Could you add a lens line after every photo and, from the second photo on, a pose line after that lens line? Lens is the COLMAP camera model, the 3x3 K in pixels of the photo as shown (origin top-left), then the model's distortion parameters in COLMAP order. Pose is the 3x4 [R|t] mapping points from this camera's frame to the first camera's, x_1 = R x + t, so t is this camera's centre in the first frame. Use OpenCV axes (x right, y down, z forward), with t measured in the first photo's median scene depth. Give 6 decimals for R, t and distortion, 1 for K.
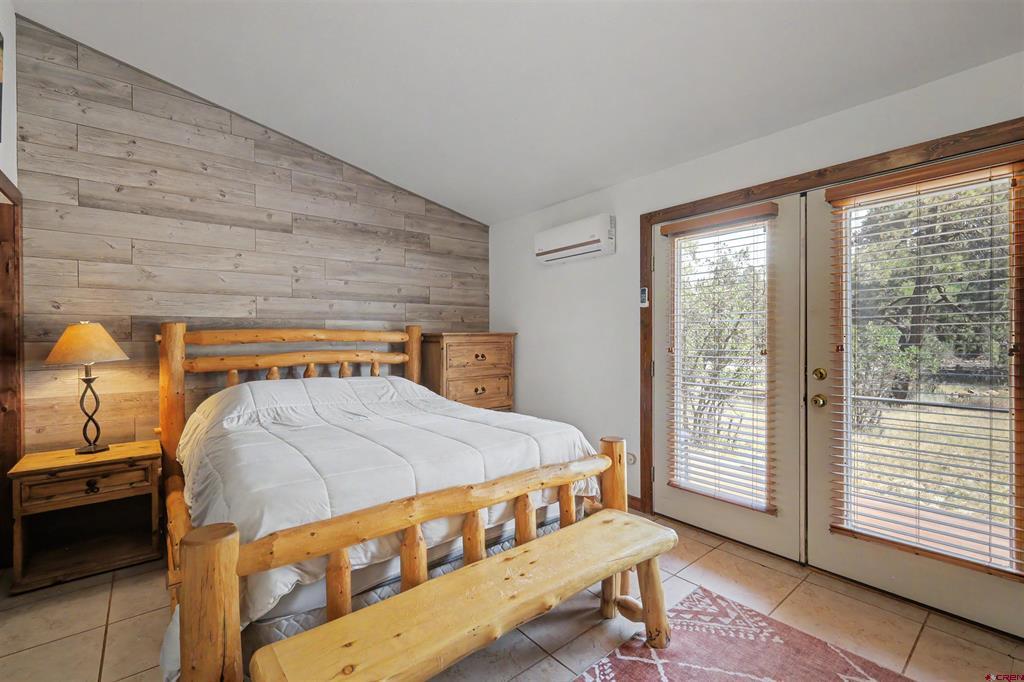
lens RADIAL K [[450.4, 0, 511.4], [0, 450.4, 338.5], [0, 0, 1]] dist [0.003333, -0.000478]
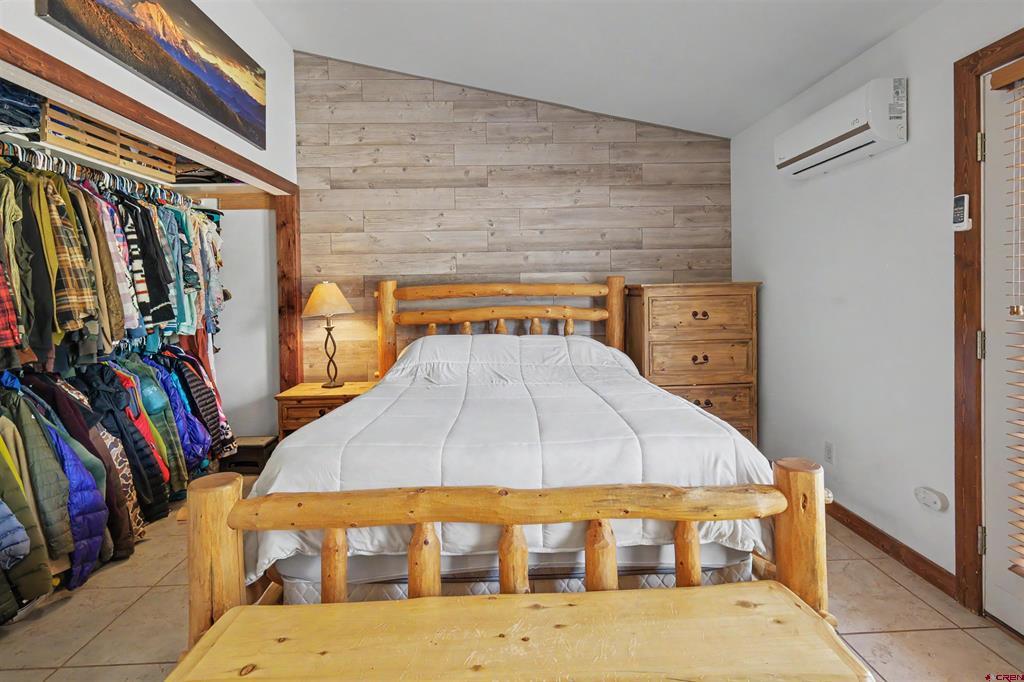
lens RADIAL K [[488.1, 0, 518.6], [0, 488.1, 297.0], [0, 0, 1]] dist [0.003835, -0.000918]
pose [[0.791195, -0.003371, -0.611555, 0.236061], [0.012853, 0.999856, 0.011117, -0.002854], [0.611429, -0.016656, 0.791124, 0.205735]]
